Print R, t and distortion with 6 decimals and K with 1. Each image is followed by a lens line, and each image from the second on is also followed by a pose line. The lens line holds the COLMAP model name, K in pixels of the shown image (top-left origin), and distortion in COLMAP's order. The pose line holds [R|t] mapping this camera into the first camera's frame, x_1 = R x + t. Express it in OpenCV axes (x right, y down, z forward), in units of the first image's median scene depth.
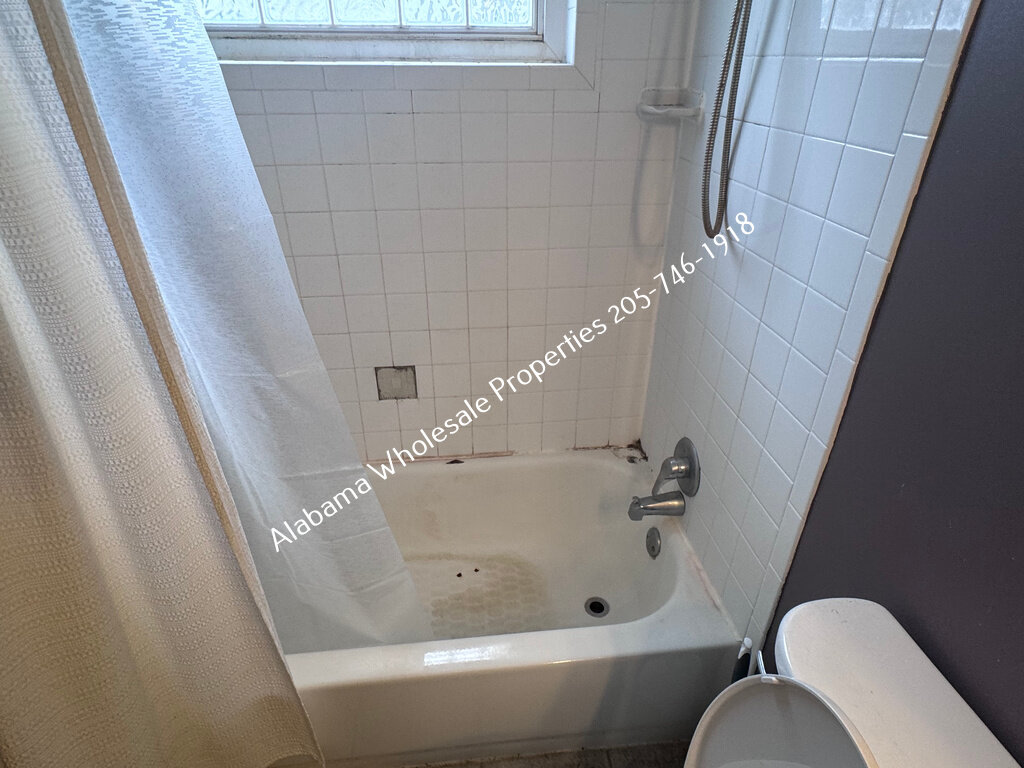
lens RADIAL K [[580.0, 0, 515.1], [0, 580.0, 387.7], [0, 0, 1]] dist [-0.000866, 0.000600]
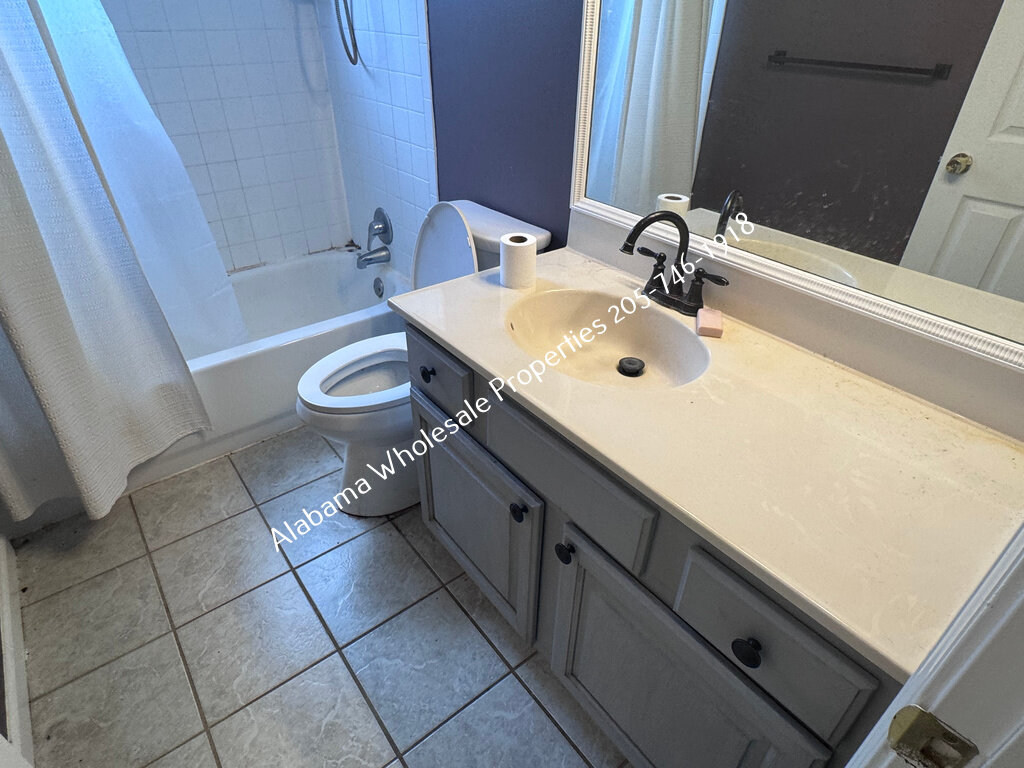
lens RADIAL K [[580.0, 0, 515.1], [0, 580.0, 387.7], [0, 0, 1]] dist [-0.000866, 0.000600]
pose [[0.849193, -0.291011, 0.440662, -0.232571], [0.257939, 0.956719, 0.134742, 0.436221], [-0.460801, -0.000758, 0.887503, -0.599129]]
